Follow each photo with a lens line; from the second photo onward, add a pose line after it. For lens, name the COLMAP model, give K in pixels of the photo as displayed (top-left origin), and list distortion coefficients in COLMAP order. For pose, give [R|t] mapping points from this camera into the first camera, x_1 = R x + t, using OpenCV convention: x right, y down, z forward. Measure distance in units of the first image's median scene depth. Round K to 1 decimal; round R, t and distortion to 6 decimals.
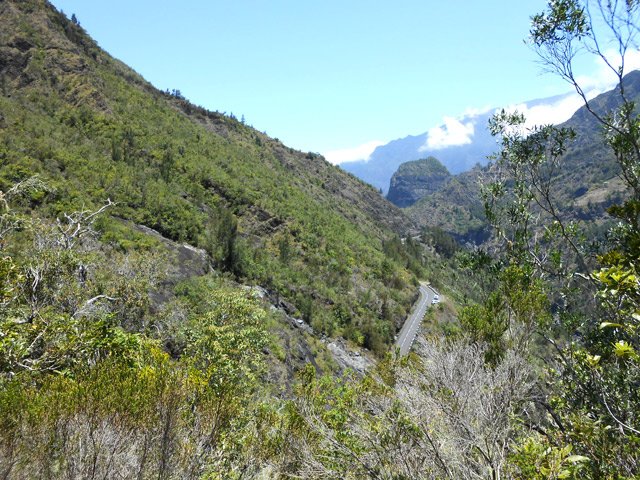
lens RADIAL K [[498.6, 0, 320.0], [0, 498.6, 240.0], [0, 0, 1]] dist [-0.059176, 0.089205]
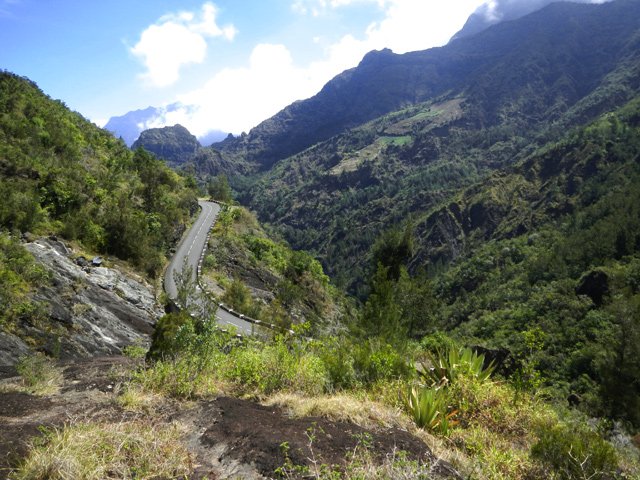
lens RADIAL K [[498.6, 0, 320.0], [0, 498.6, 240.0], [0, 0, 1]] dist [-0.059176, 0.089205]
pose [[0.871872, -0.029064, 0.488871, 0.026566], [0.036762, 0.999305, -0.006153, 0.181098], [-0.488352, 0.023337, 0.872335, 0.413134]]
